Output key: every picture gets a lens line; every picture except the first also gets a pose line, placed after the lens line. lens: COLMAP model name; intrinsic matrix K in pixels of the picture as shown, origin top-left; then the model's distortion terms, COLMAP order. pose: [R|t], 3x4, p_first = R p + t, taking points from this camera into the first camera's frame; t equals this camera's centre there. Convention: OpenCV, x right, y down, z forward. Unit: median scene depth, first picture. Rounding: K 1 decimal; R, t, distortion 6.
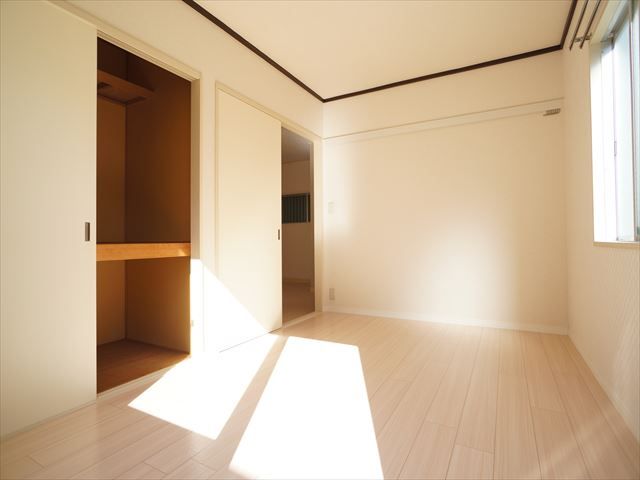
lens RADIAL K [[338.3, 0, 320.0], [0, 338.3, 240.0], [0, 0, 1]] dist [-0.022214, -0.000674]
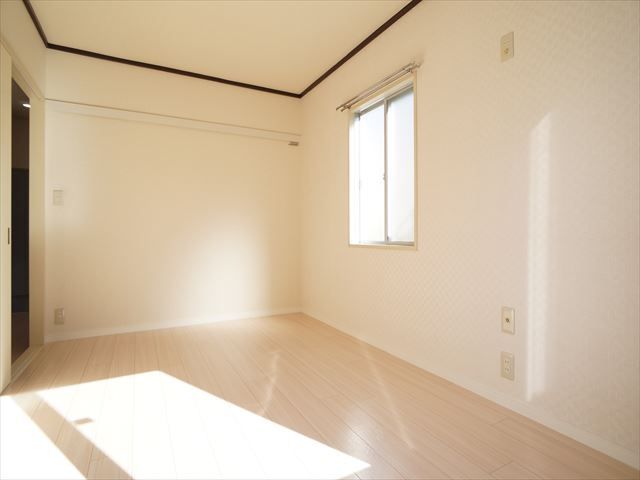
lens RADIAL K [[338.3, 0, 320.0], [0, 338.3, 240.0], [0, 0, 1]] dist [-0.022214, -0.000674]
pose [[0.540134, -0.004561, 0.841567, -0.416374], [-0.003085, 0.999968, 0.007400, -0.018141], [-0.841573, -0.006594, 0.540102, 0.224124]]
